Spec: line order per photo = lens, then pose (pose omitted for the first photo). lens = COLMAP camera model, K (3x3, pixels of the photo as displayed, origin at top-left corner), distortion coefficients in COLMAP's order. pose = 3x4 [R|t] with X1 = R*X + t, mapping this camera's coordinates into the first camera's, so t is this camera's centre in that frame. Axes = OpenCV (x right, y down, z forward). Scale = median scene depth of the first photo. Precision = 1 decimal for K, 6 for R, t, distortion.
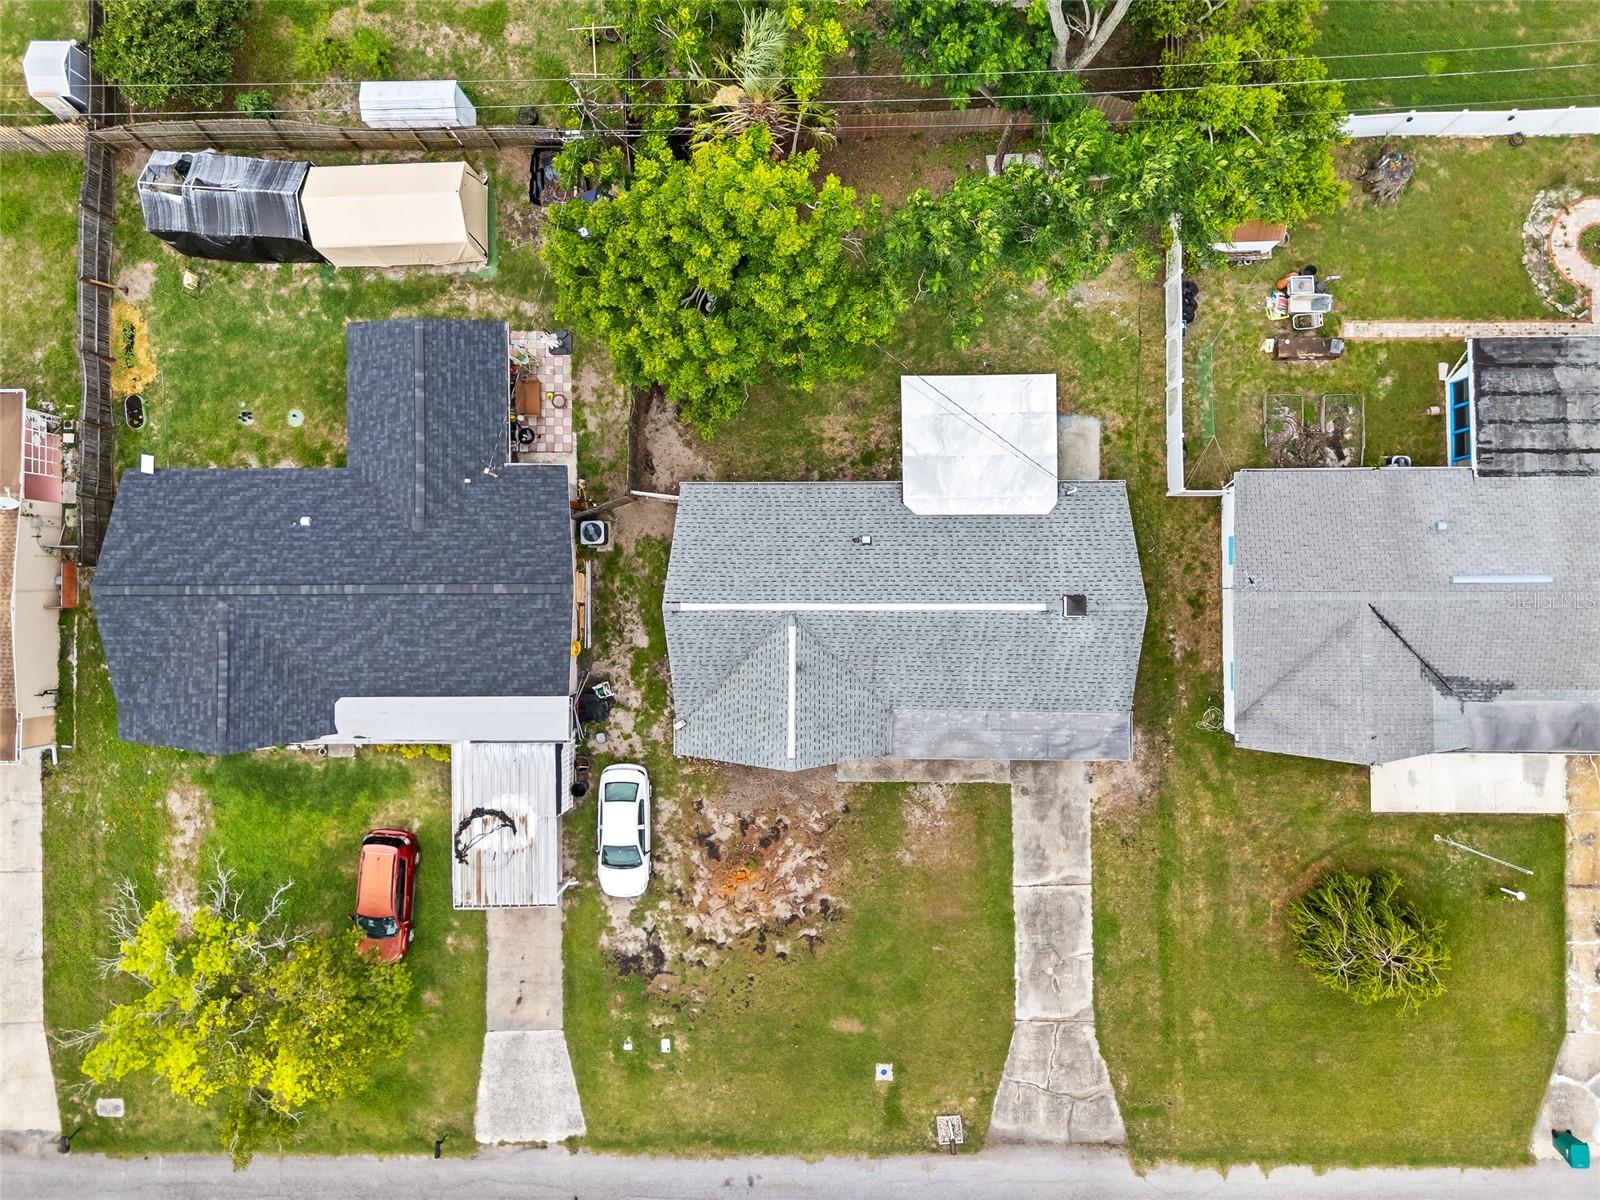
lens RADIAL K [[1173.3, 0, 787.0], [0, 1173.3, 591.6], [0, 0, 1]] dist [0.080621, -0.075668]
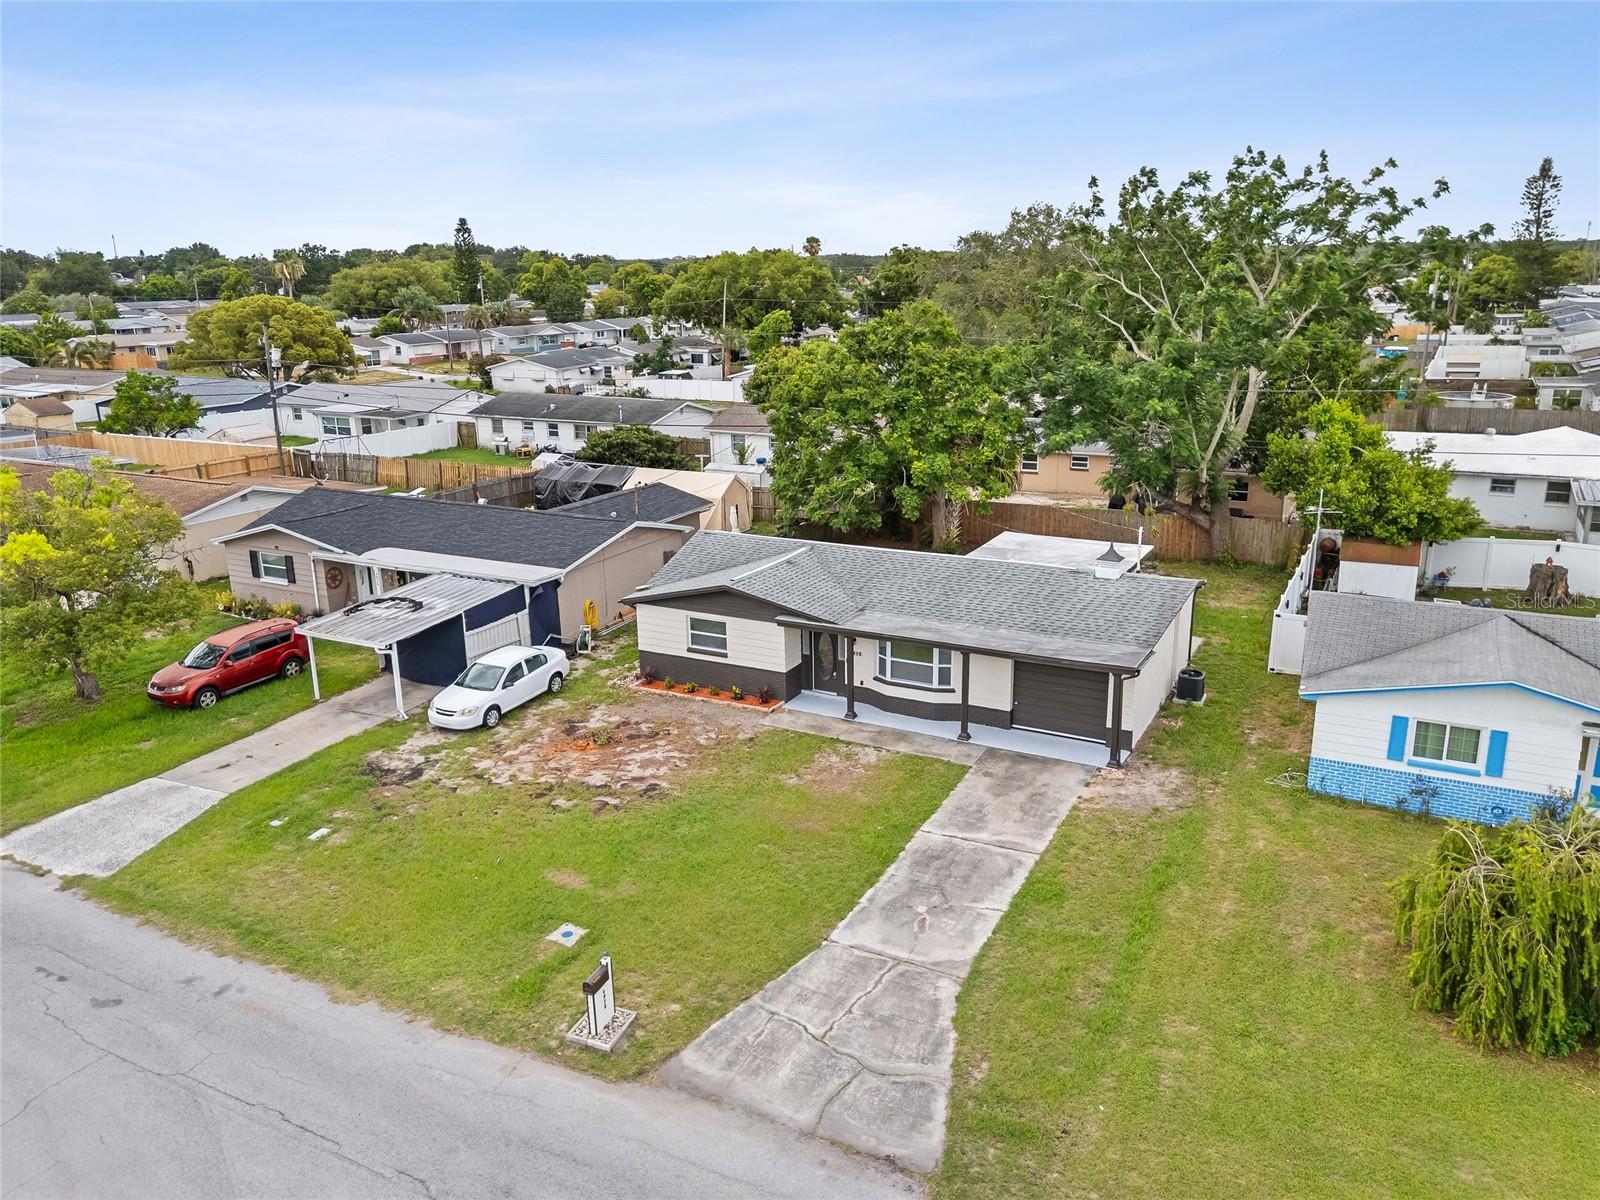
lens RADIAL K [[1173.3, 0, 787.0], [0, 1173.3, 591.6], [0, 0, 1]] dist [0.080621, -0.075668]
pose [[0.878516, 0.151791, -0.452956, 0.391964], [-0.477700, 0.272156, -0.835305, 0.767098], [-0.003517, 0.950206, 0.311604, 0.681431]]
